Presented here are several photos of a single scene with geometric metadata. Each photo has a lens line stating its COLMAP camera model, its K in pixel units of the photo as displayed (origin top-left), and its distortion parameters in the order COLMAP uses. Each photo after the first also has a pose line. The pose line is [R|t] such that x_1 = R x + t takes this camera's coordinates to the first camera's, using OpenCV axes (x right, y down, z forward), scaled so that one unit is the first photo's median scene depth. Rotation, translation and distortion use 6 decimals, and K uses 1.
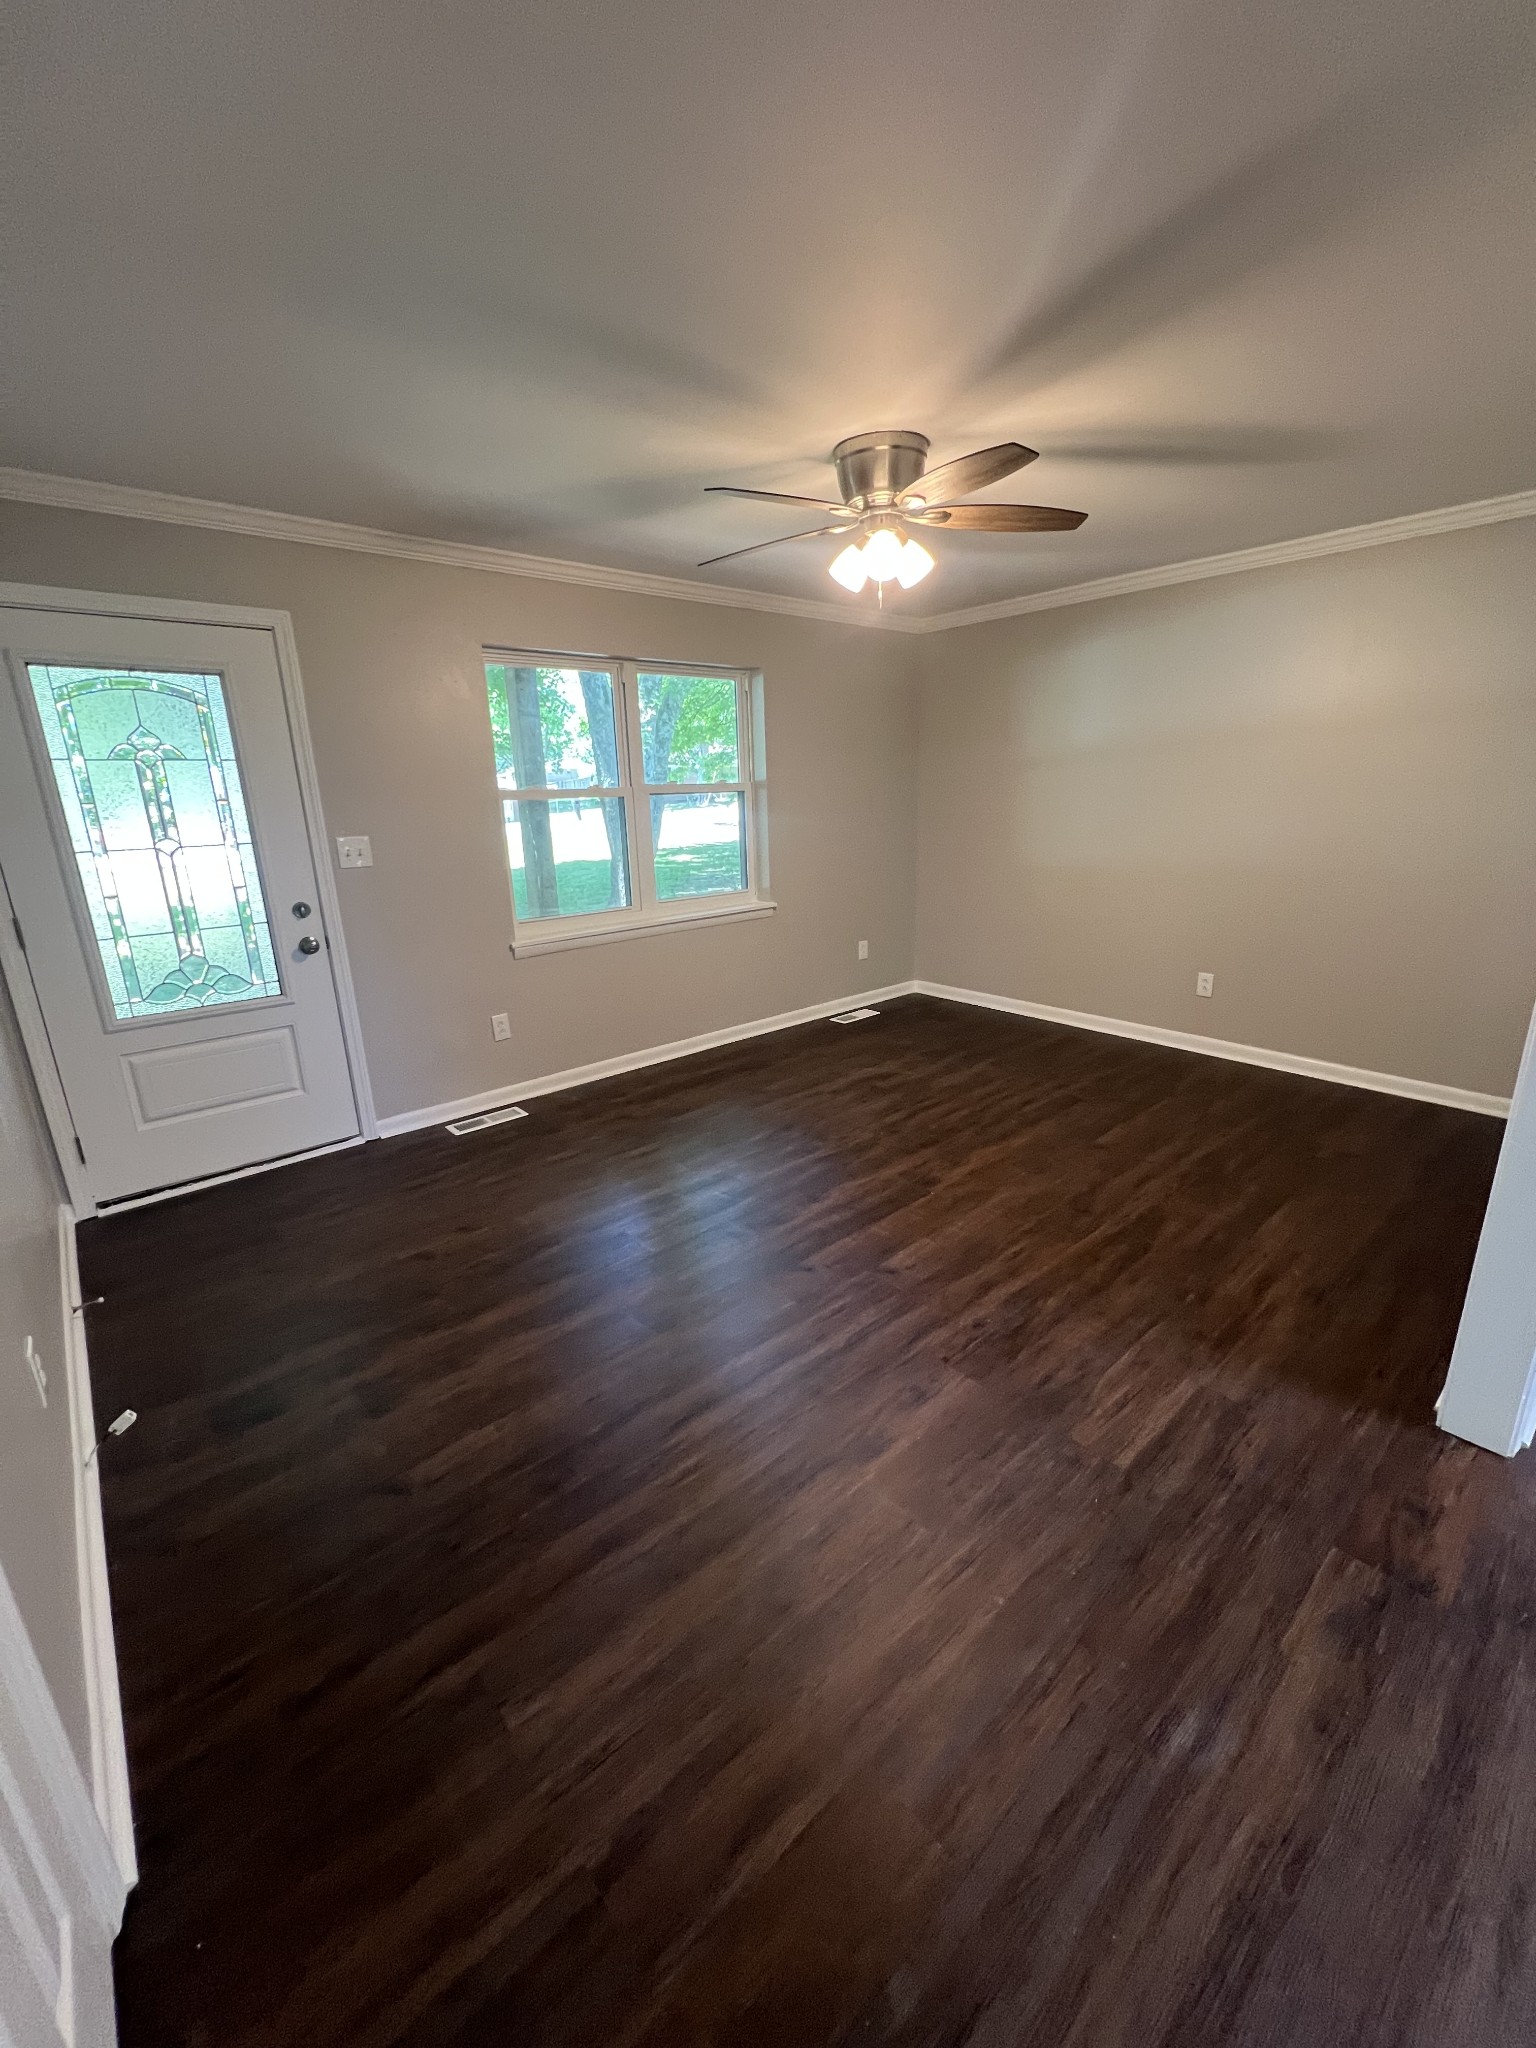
lens RADIAL K [[818.5, 0, 765.6], [0, 818.5, 1020.7], [0, 0, 1]] dist [-0.002995, 0.000770]
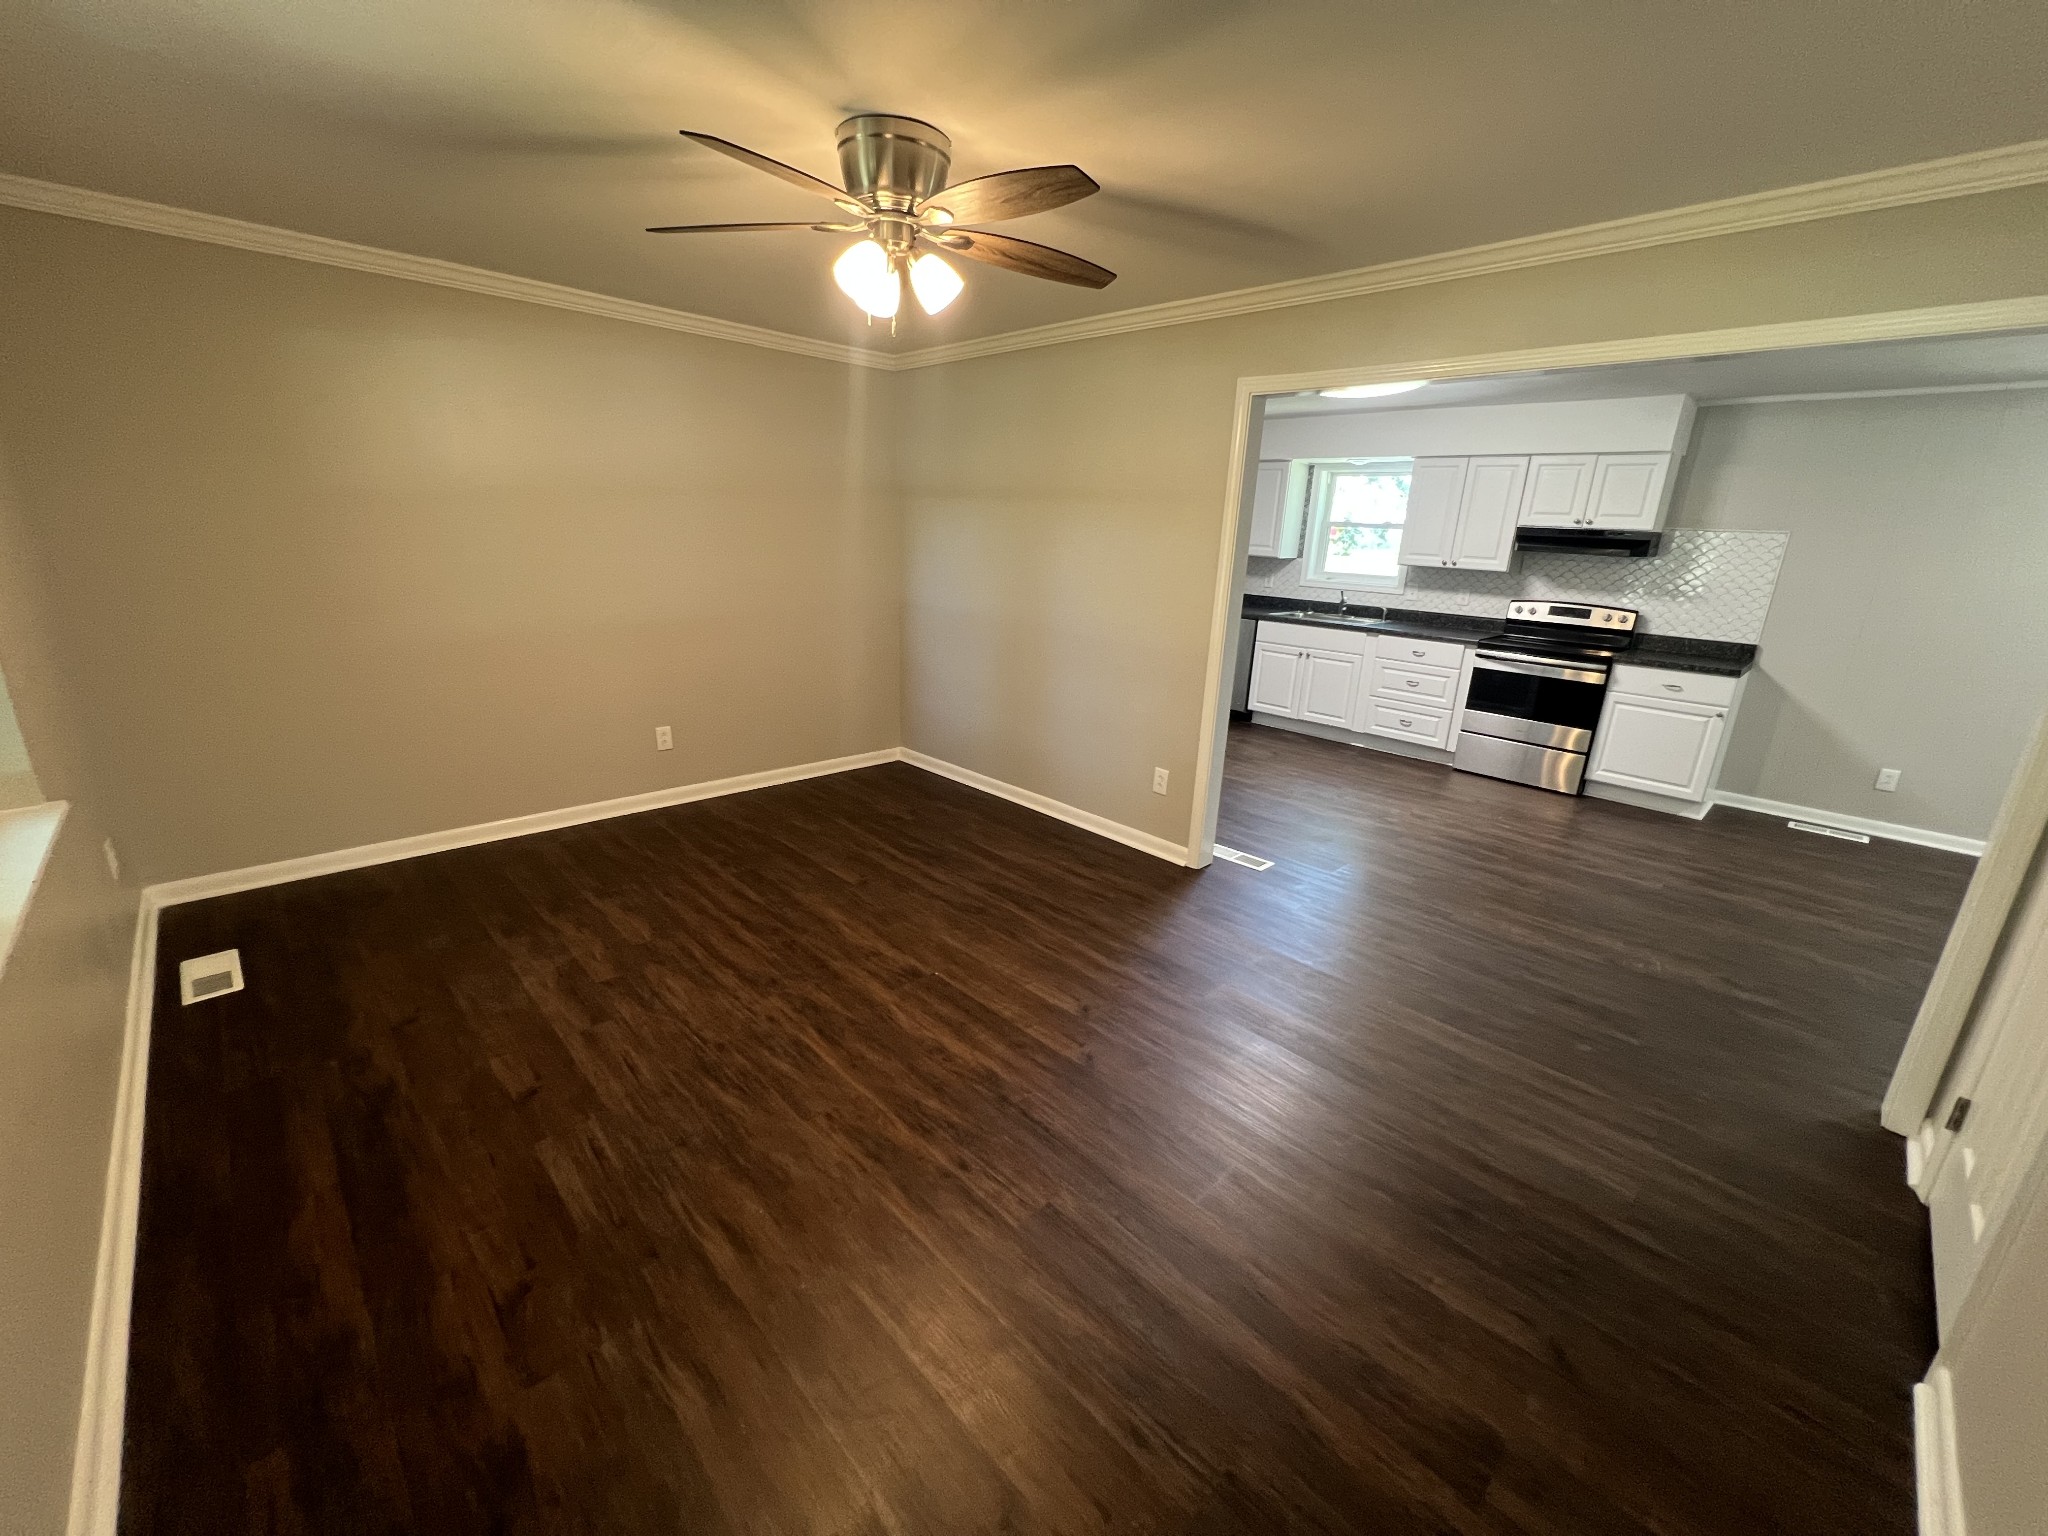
lens RADIAL K [[818.5, 0, 1021.5], [0, 818.5, 764.7], [0, 0, 1]] dist [-0.002995, 0.000770]
pose [[-0.061045, -0.254126, 0.965243, -0.558926], [0.241537, 0.934544, 0.261319, -0.205064], [-0.968470, 0.249094, 0.004331, 0.704835]]
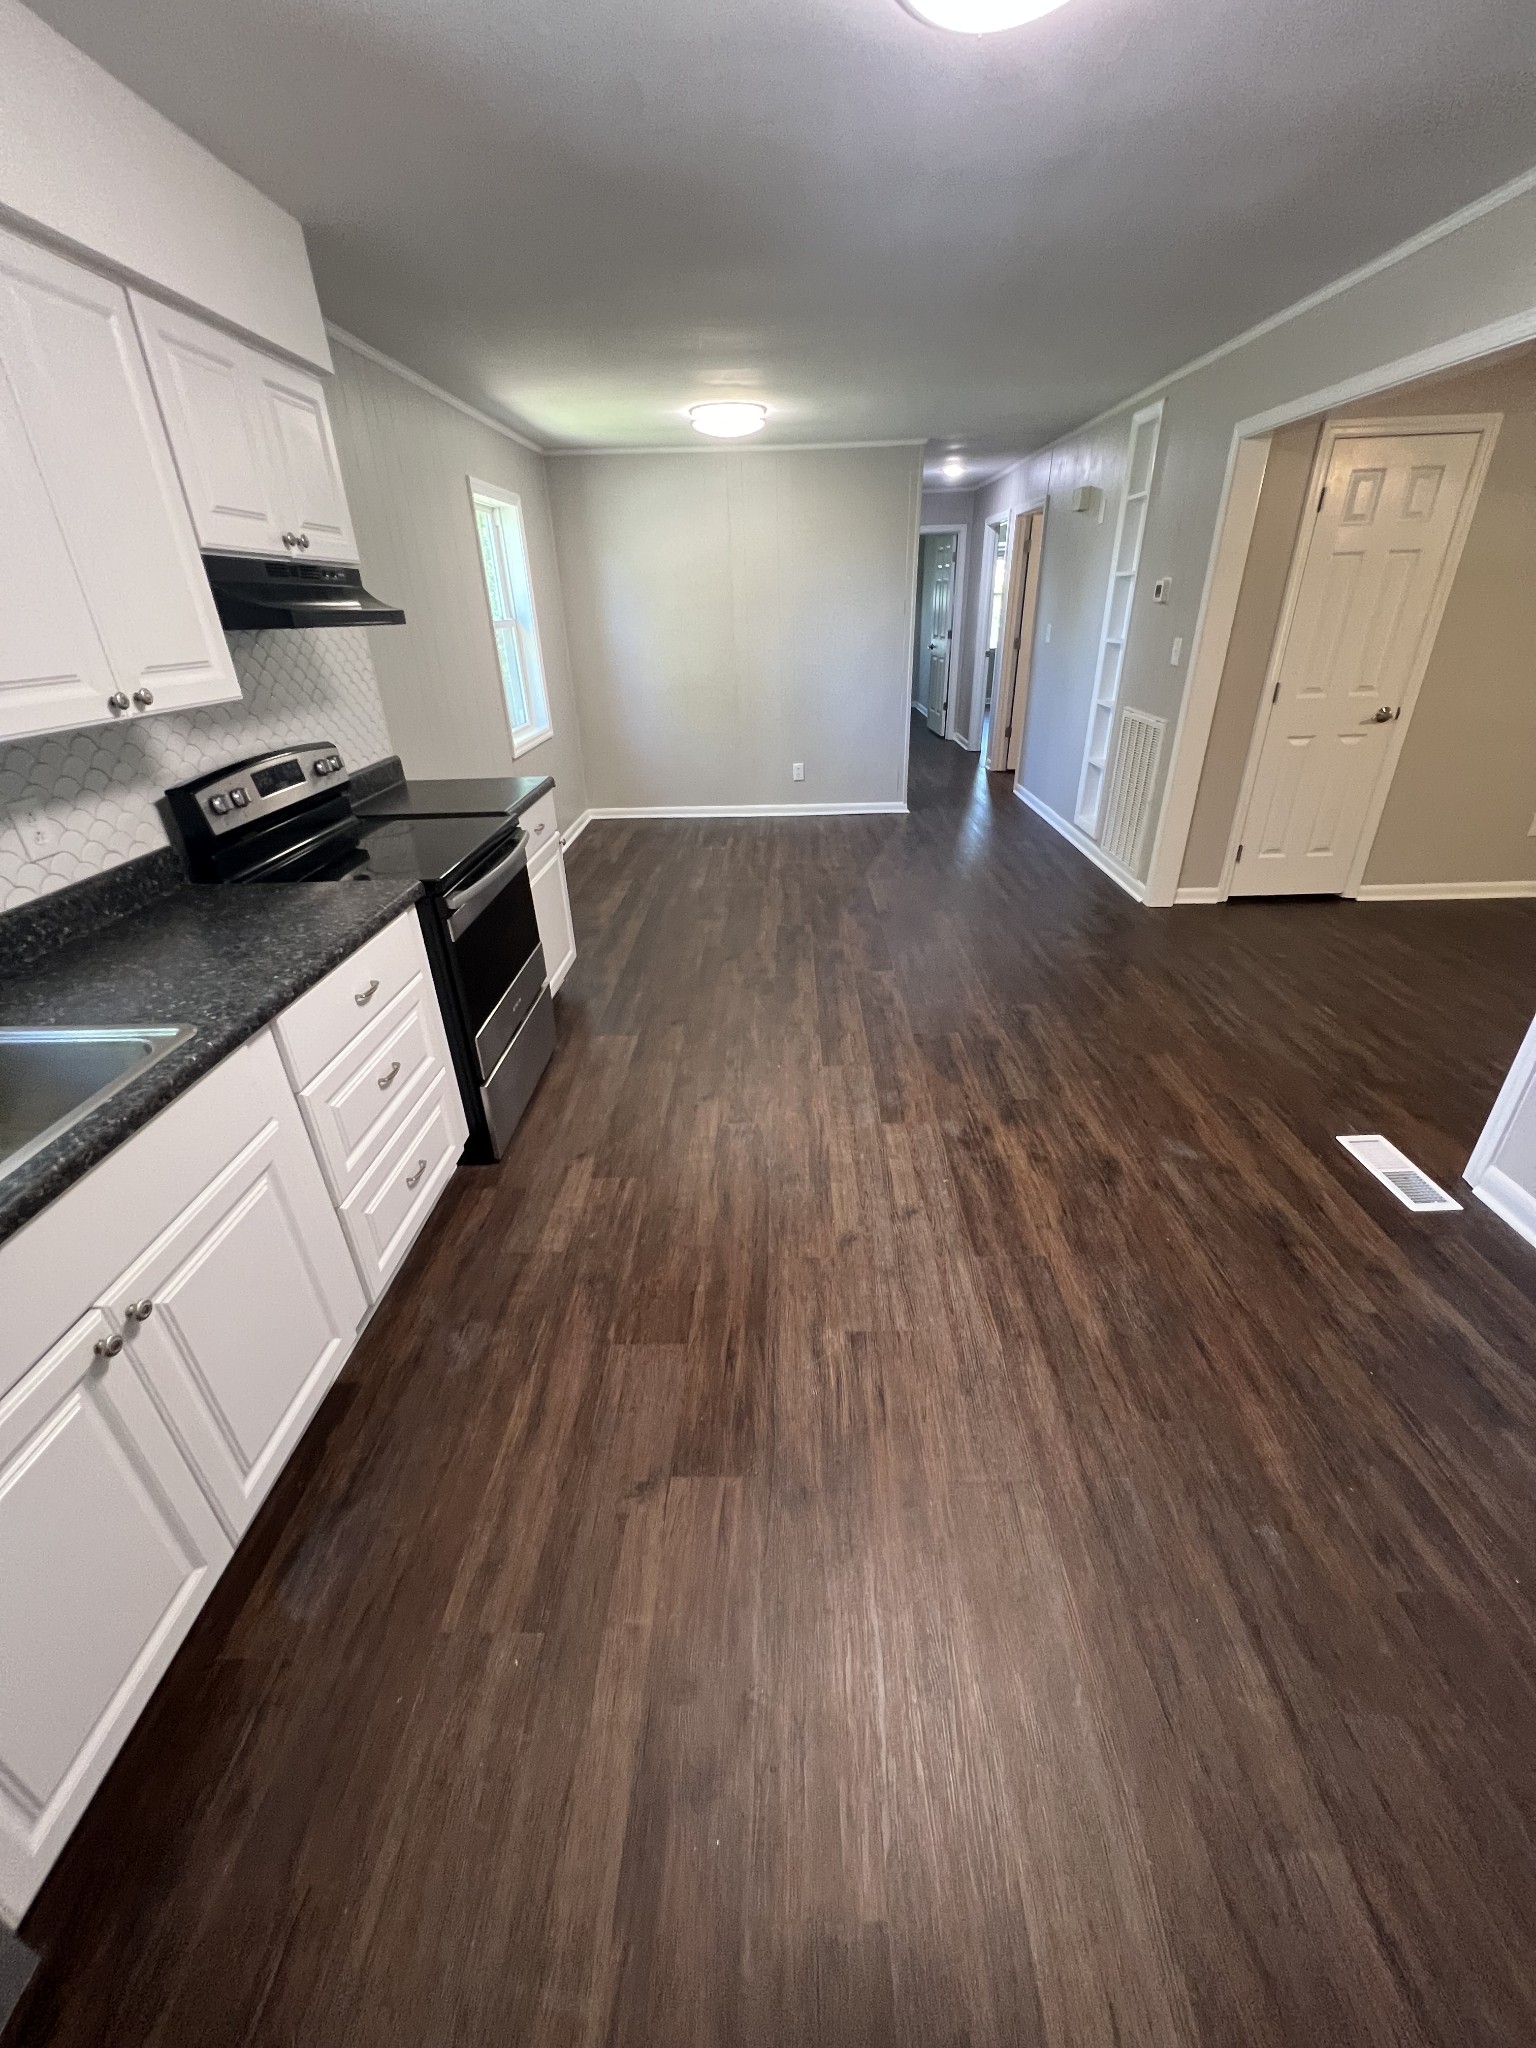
lens RADIAL K [[818.5, 0, 771.2], [0, 818.5, 1021.8], [0, 0, 1]] dist [-0.002995, 0.000770]
pose [[-0.662909, 0.388222, -0.640183, 1.185945], [-0.162157, 0.760316, 0.628987, -0.147837], [0.730928, 0.520772, -0.441067, 0.315362]]
